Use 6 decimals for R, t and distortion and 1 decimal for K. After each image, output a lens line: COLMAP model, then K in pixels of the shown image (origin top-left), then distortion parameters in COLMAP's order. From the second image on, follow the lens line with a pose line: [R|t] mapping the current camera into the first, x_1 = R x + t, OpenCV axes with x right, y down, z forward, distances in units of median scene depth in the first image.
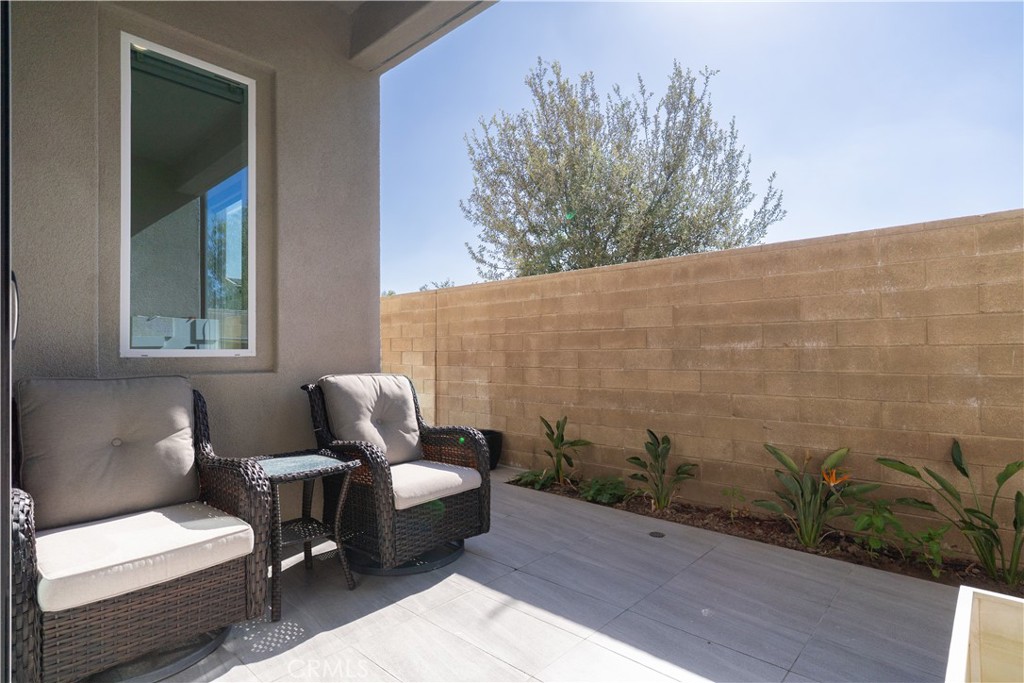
lens RADIAL K [[523.6, 0, 512.9], [0, 523.6, 345.1], [0, 0, 1]] dist [-0.001929, 0.001175]
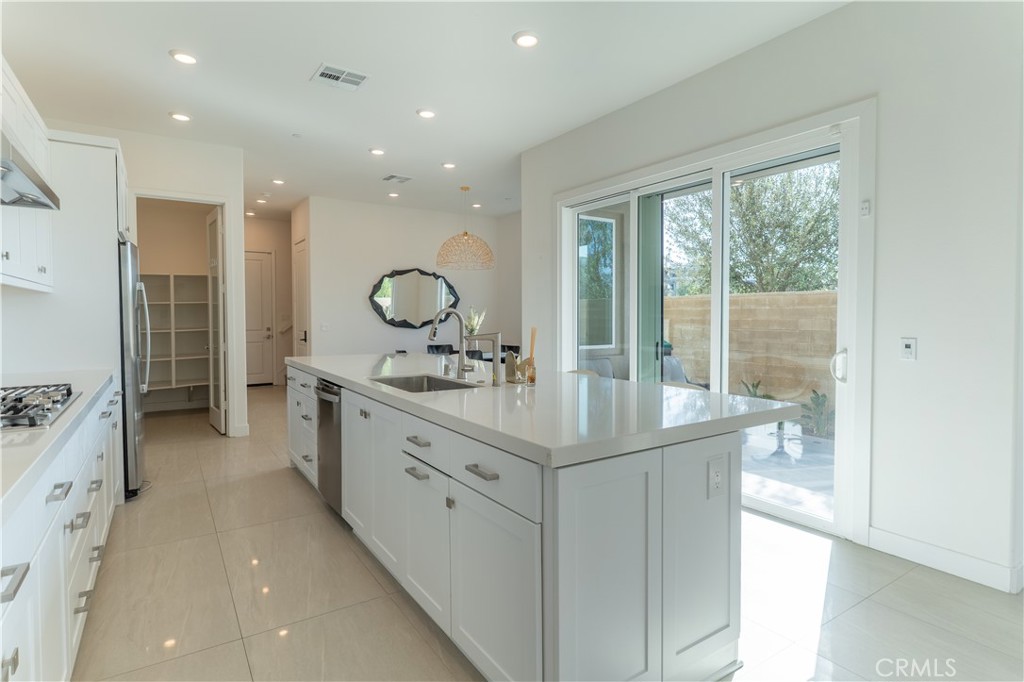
lens RADIAL K [[523.6, 0, 509.6], [0, 523.6, 331.7], [0, 0, 1]] dist [-0.001929, 0.001175]
pose [[0.965201, 0.012923, -0.261188, -0.234309], [-0.001284, 0.999000, 0.044682, -0.096740], [0.261504, -0.042792, 0.964253, -0.834983]]
